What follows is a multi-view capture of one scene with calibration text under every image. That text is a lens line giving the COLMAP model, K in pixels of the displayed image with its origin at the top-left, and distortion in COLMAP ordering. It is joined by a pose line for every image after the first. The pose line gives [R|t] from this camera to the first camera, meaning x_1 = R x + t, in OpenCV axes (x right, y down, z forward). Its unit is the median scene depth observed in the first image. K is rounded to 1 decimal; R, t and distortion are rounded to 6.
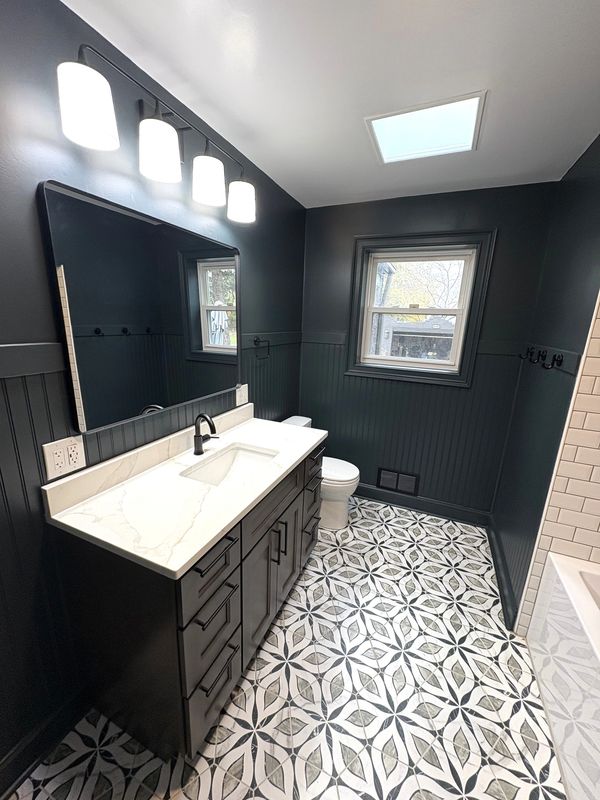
lens RADIAL K [[316.7, 0, 299.0], [0, 316.7, 401.3], [0, 0, 1]] dist [0.000522, -0.000628]
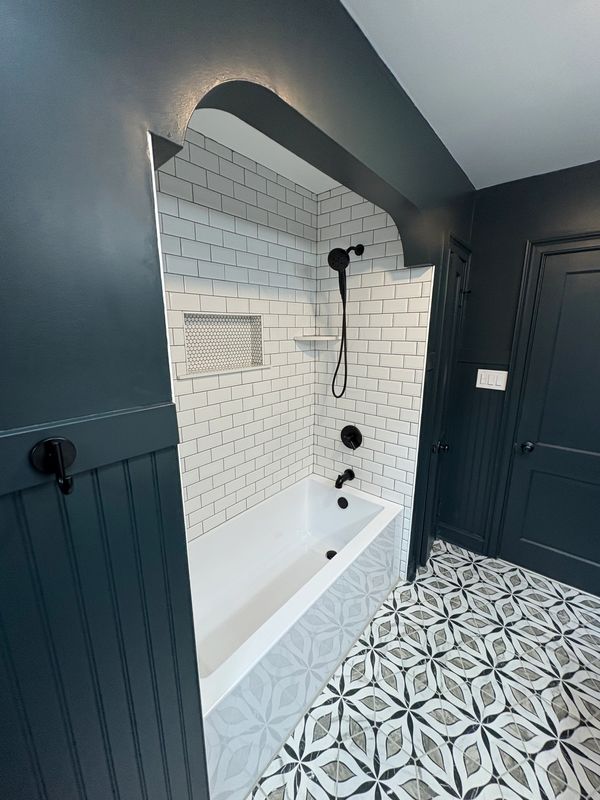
lens RADIAL K [[316.7, 0, 301.6], [0, 316.7, 399.9], [0, 0, 1]] dist [0.000522, -0.000628]
pose [[-0.957883, -0.098043, 0.269903, 0.565665], [0.037071, 0.889823, 0.454797, -0.343458], [-0.284756, 0.445648, -0.848712, 1.306429]]
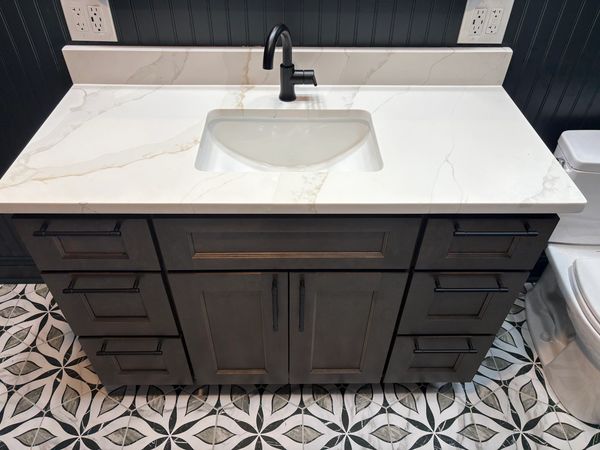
lens RADIAL K [[455.8, 0, 296.9], [0, 455.8, 222.0], [0, 0, 1]] dist [0.015540, 0.001675]
pose [[0.415908, 0.589334, -0.692608, 0.452417], [-0.220214, 0.804204, 0.552053, -0.129381], [0.882341, -0.077081, 0.464254, 0.710074]]
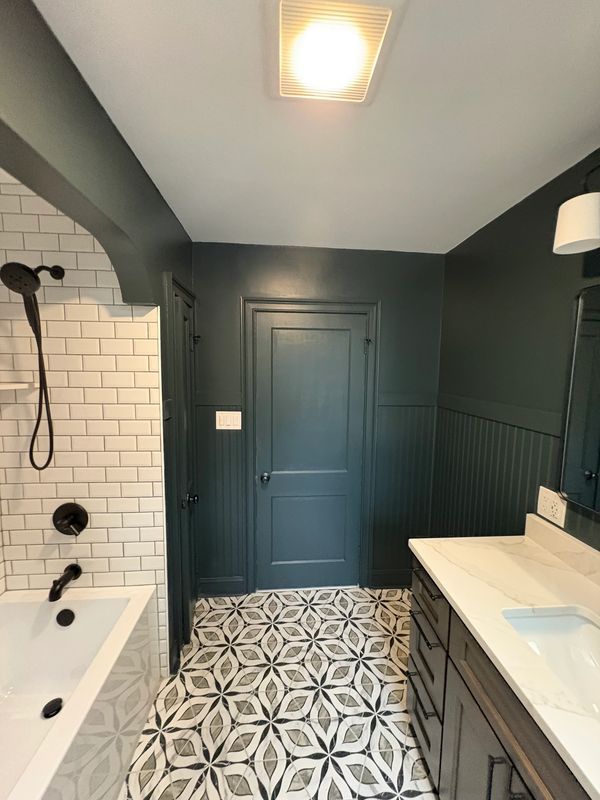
lens RADIAL K [[316.7, 0, 300.7], [0, 316.7, 399.6], [0, 0, 1]] dist [0.000522, -0.000628]
pose [[-0.882525, -0.000210, -0.470265, 0.540307], [-0.159469, 0.940882, 0.298850, -0.334082], [0.442401, 0.338735, -0.830385, 1.153847]]
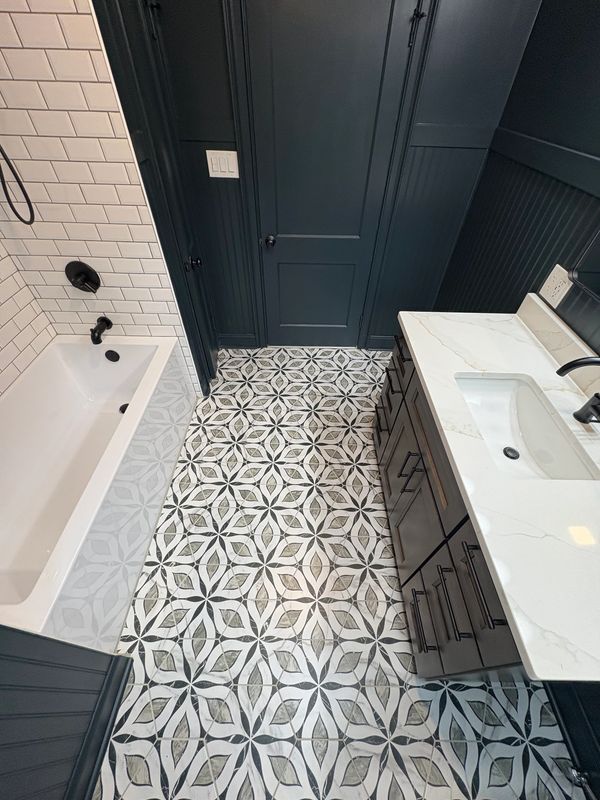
lens RADIAL K [[316.7, 0, 301.3], [0, 316.7, 399.1], [0, 0, 1]] dist [0.000522, -0.000628]
pose [[-0.917815, 0.245956, -0.311643, 0.461303], [-0.149728, 0.512566, 0.845492, -0.363032], [0.367692, 0.822667, -0.433614, 1.197127]]
